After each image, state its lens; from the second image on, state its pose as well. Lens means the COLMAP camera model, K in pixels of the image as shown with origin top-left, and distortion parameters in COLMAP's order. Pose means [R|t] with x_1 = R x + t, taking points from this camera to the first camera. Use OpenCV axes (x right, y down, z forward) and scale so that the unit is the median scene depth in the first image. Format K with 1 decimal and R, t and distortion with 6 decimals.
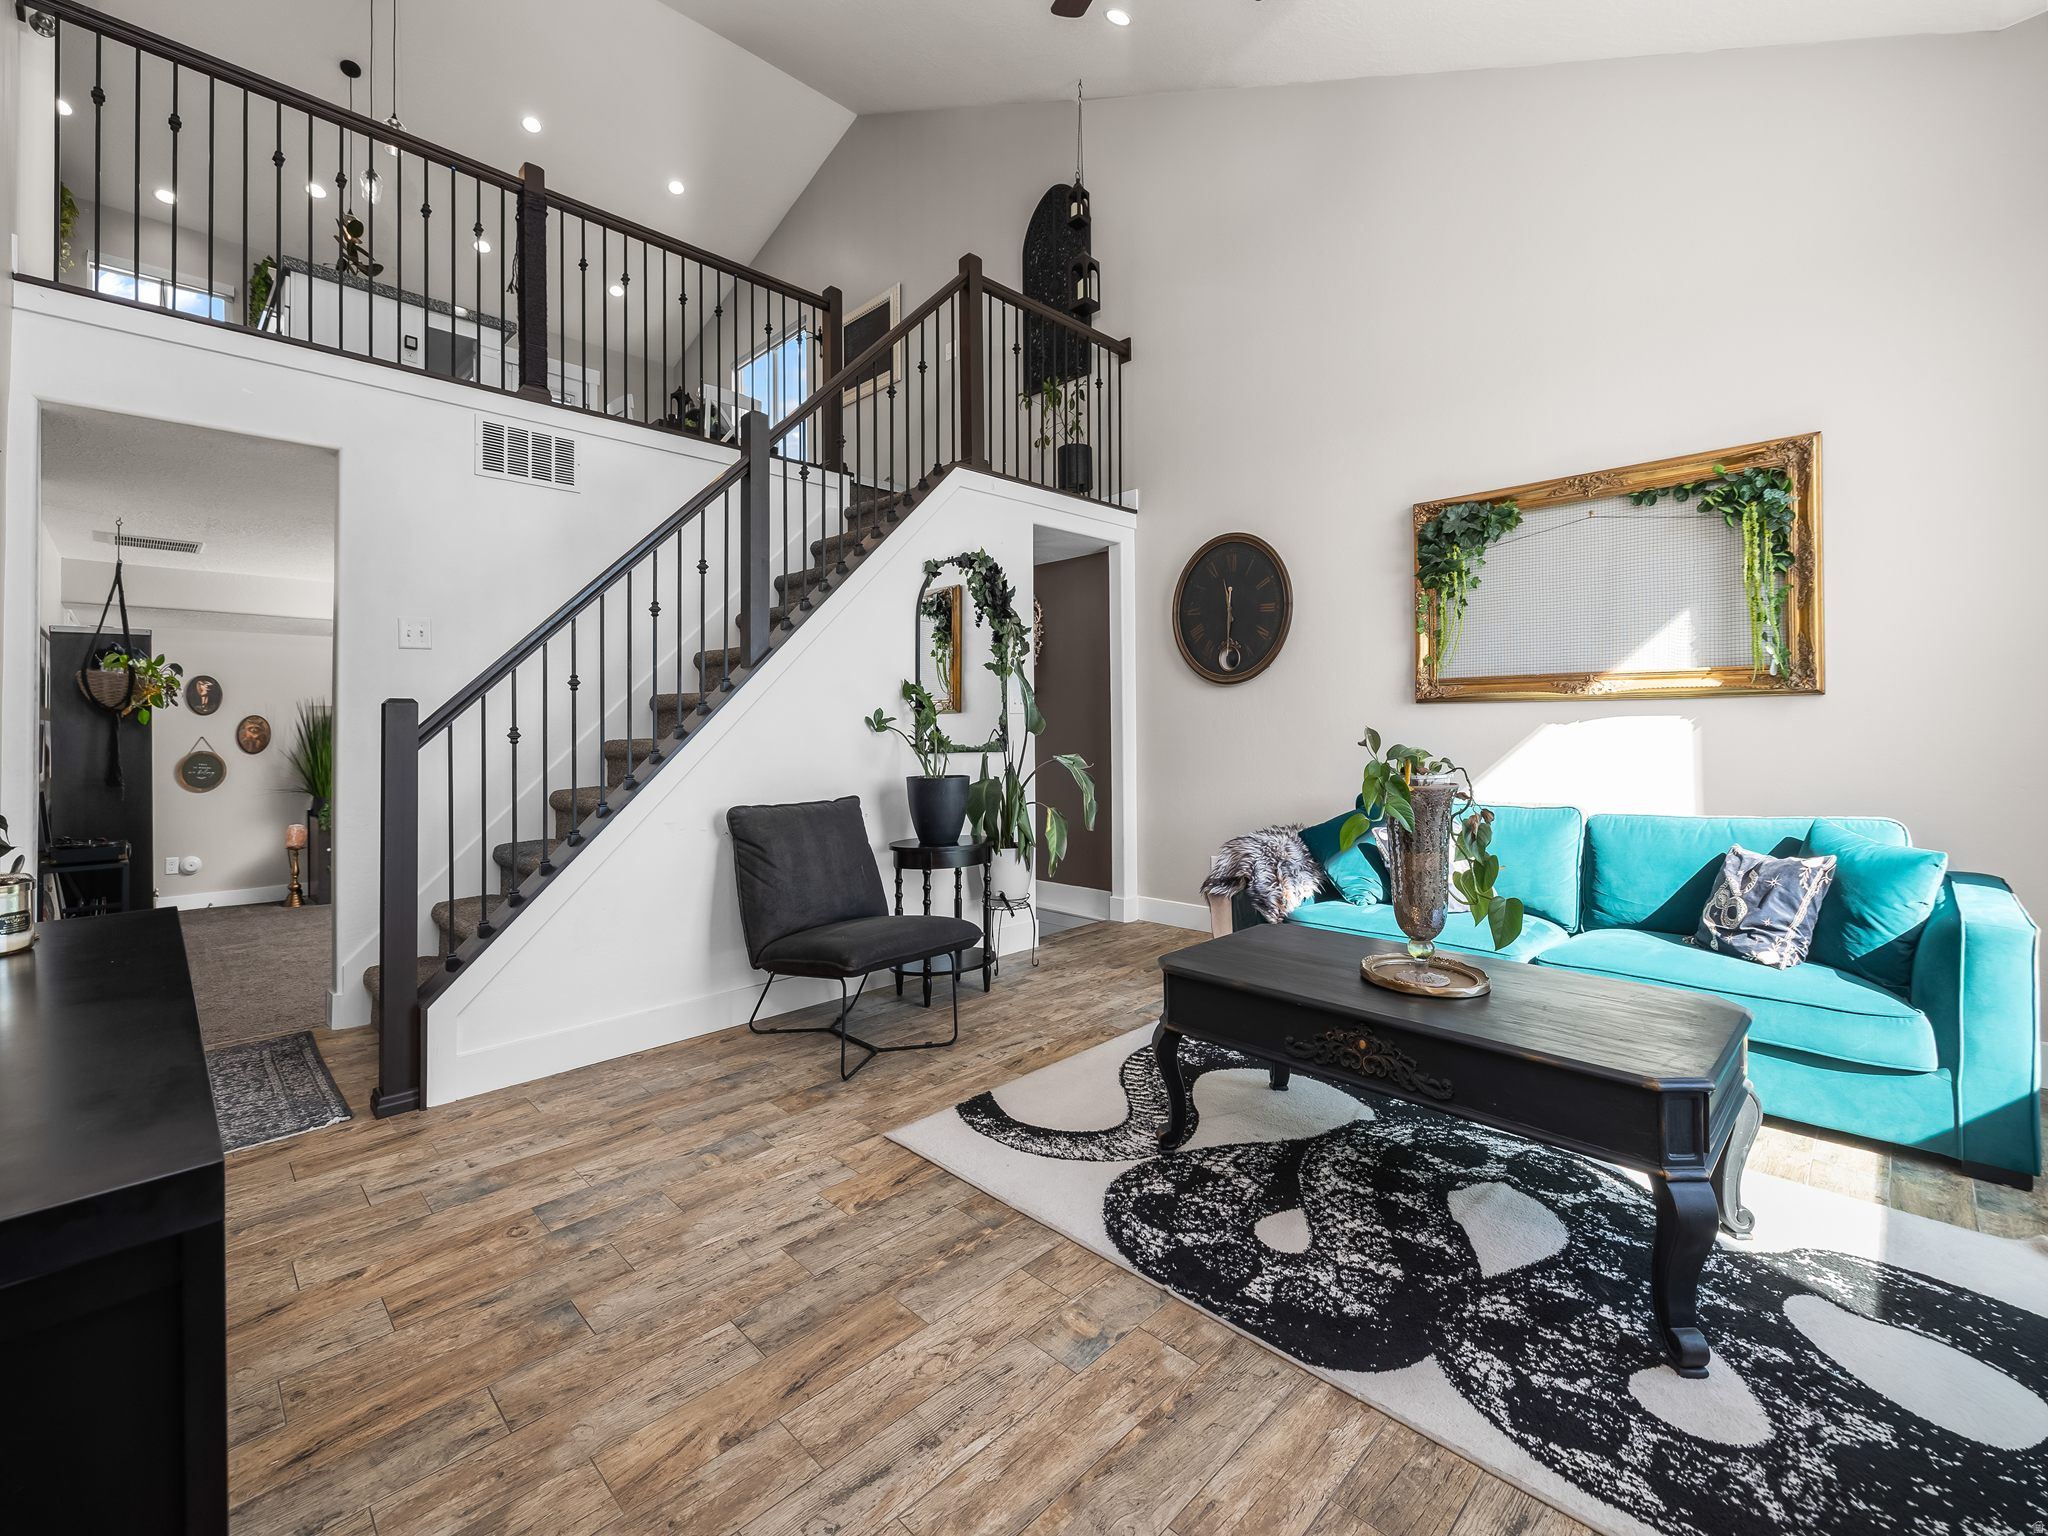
lens RADIAL K [[873.9, 0, 1019.0], [0, 873.9, 729.6], [0, 0, 1]] dist [0.001639, 0.000613]
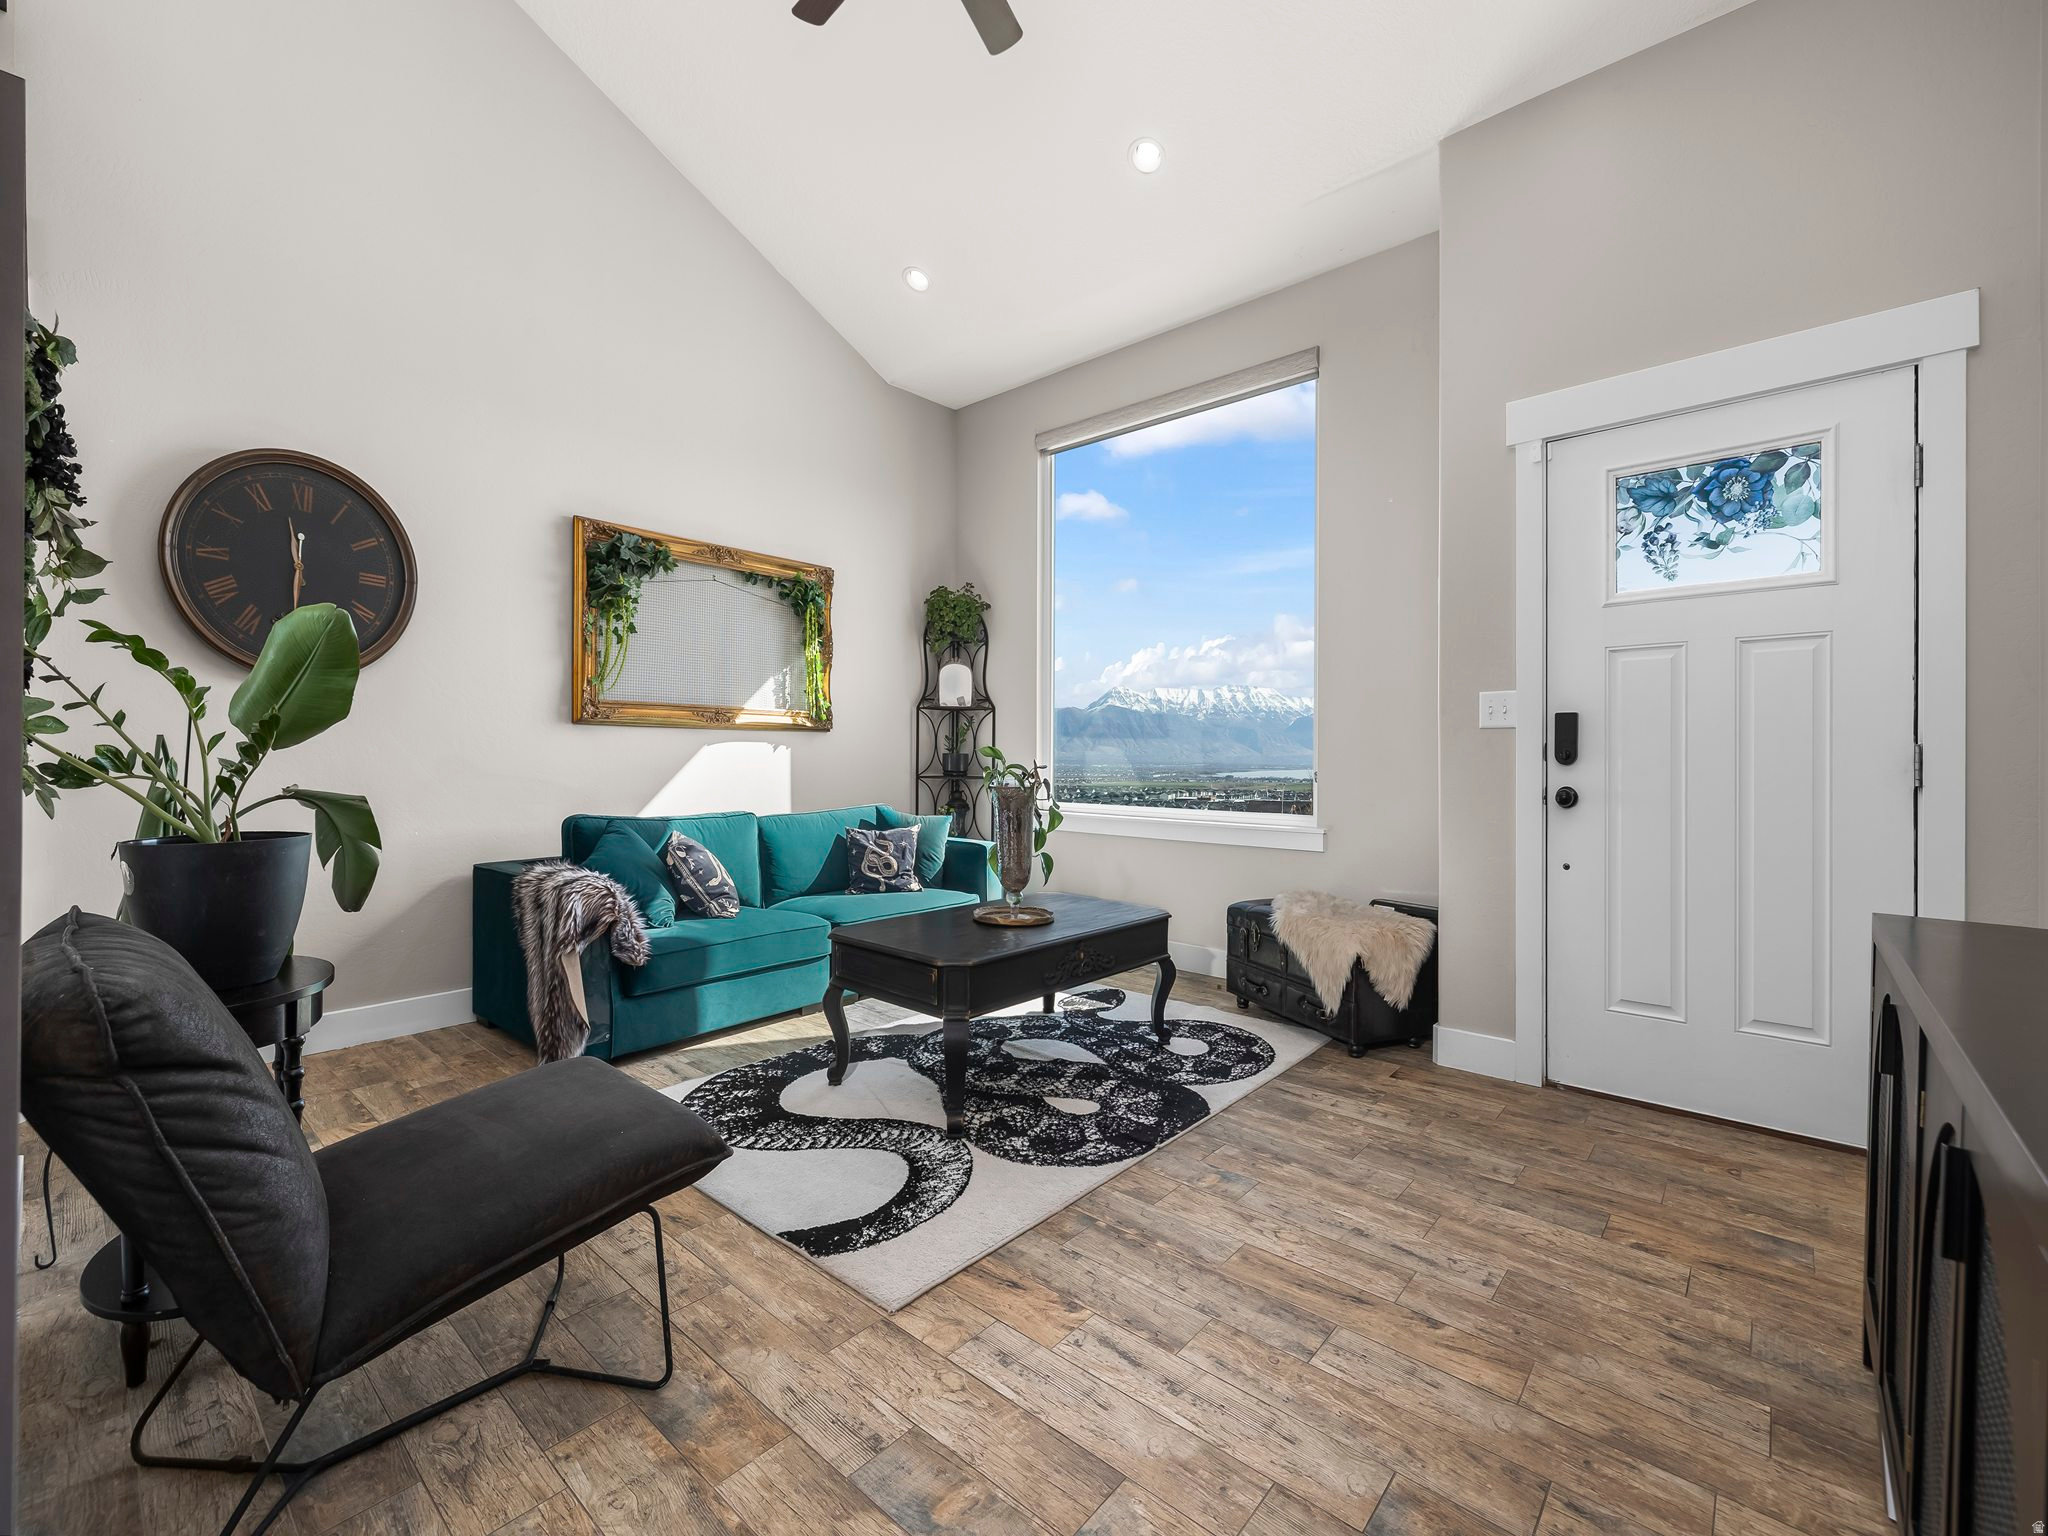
lens RADIAL K [[862.3, 0, 1005.4], [0, 862.3, 773.2], [0, 0, 1]] dist [-0.001065, 0.000132]
pose [[-0.056186, -0.009166, 0.998378, -0.990938], [-0.001293, 0.999958, 0.009107, 0.028877], [-0.998419, -0.000779, -0.056195, 1.110677]]
